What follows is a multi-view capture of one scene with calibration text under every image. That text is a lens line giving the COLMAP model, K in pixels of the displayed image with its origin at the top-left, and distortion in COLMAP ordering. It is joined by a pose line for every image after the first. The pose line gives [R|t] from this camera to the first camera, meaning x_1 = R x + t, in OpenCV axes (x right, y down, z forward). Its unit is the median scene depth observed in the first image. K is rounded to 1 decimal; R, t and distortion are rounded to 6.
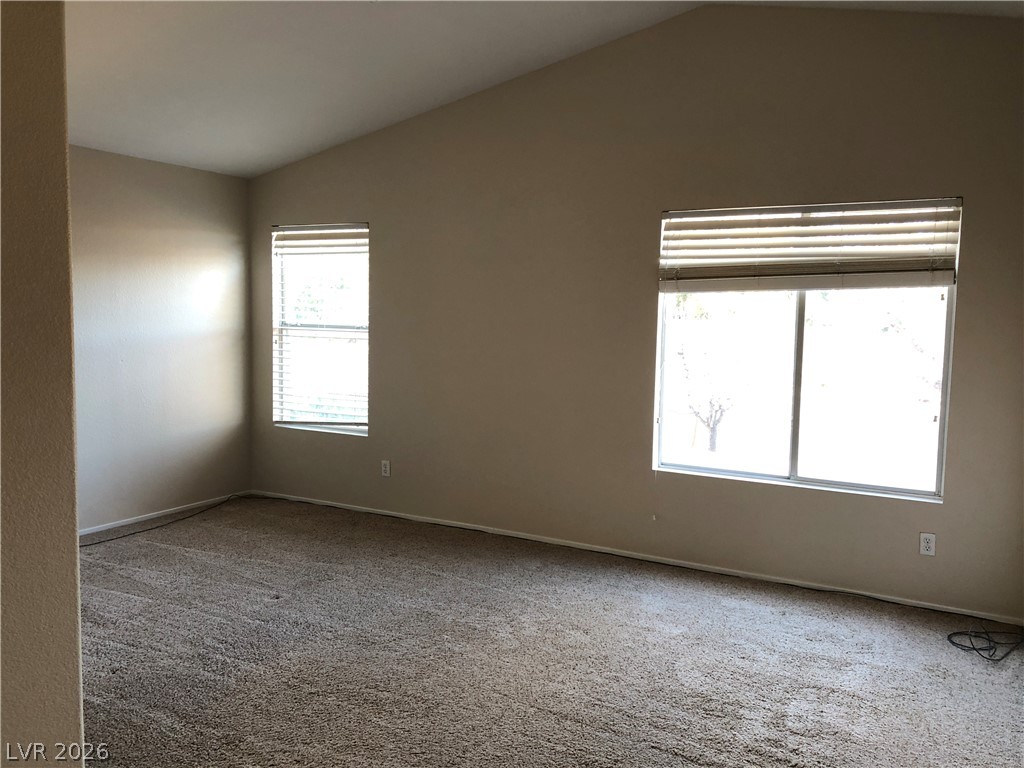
lens RADIAL K [[835.8, 0, 506.7], [0, 835.8, 380.1], [0, 0, 1]] dist [0.050523, -0.052880]
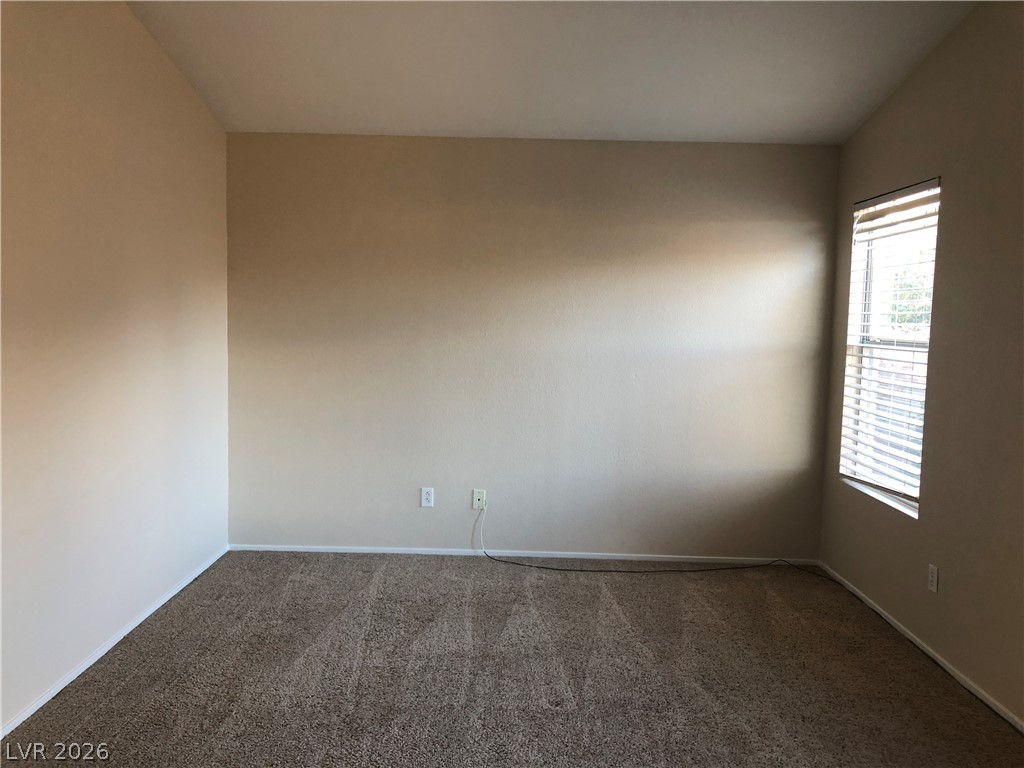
lens RADIAL K [[835.8, 0, 511.2], [0, 835.8, 389.1], [0, 0, 1]] dist [0.050523, -0.052880]
pose [[0.476509, 0.071935, -0.876222, 0.239967], [-0.086251, 0.995664, 0.034836, -0.026730], [0.874928, 0.058975, 0.480648, 0.433109]]
